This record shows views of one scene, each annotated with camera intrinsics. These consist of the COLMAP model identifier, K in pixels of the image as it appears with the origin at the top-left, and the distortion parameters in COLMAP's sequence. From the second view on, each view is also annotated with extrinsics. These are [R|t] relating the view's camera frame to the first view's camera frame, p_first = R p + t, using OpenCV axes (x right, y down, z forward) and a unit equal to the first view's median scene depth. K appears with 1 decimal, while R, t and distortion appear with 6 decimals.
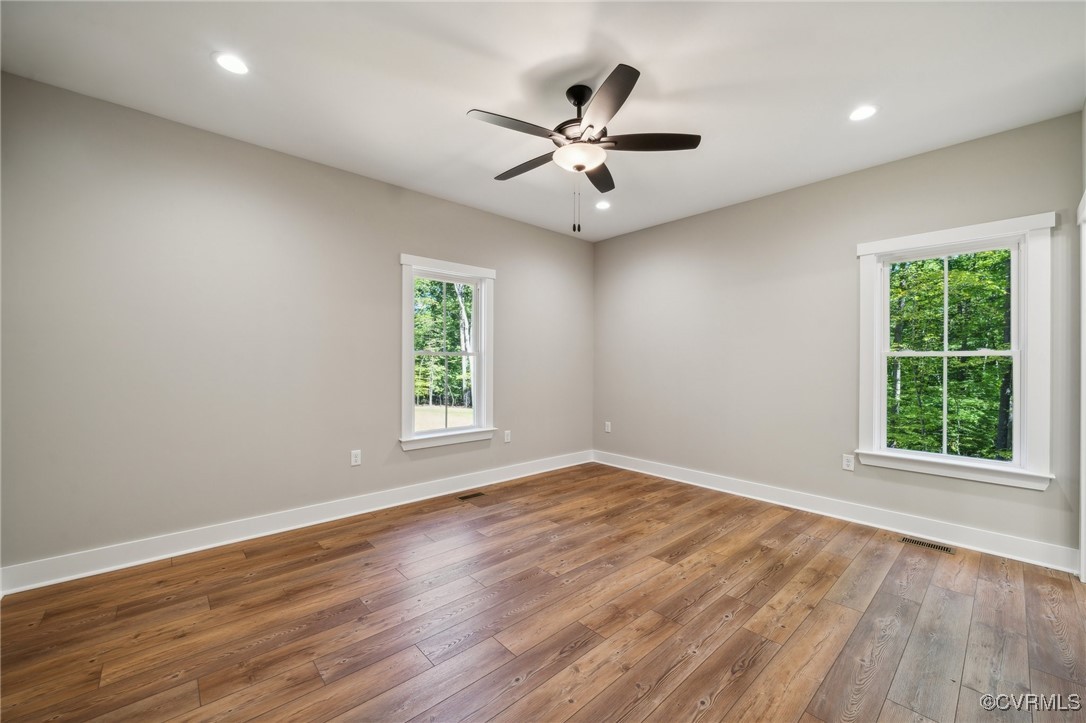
lens RADIAL K [[427.2, 0, 540.2], [0, 427.2, 363.1], [0, 0, 1]] dist [0.001055, 0.000017]
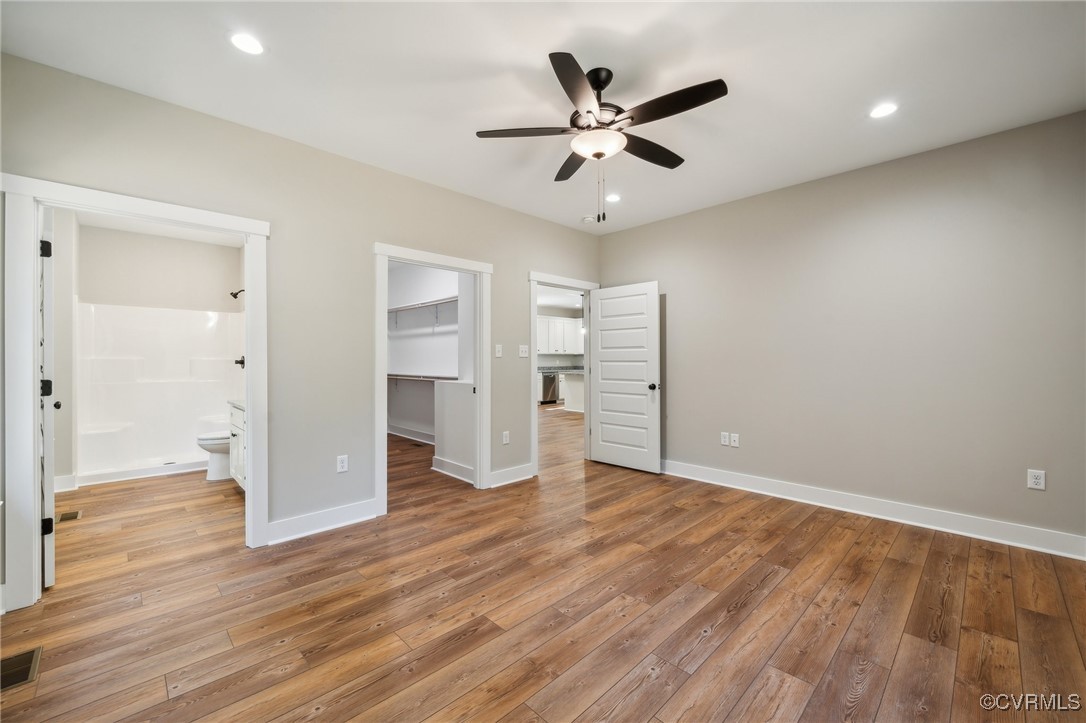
lens RADIAL K [[444.8, 0, 544.3], [0, 444.8, 360.0], [0, 0, 1]] dist [-0.002959, -0.000477]
pose [[-0.998917, -0.003601, -0.046382, 0.254809], [-0.003715, 0.999990, 0.002381, 0.000068], [0.046373, 0.002551, -0.998921, 1.956947]]
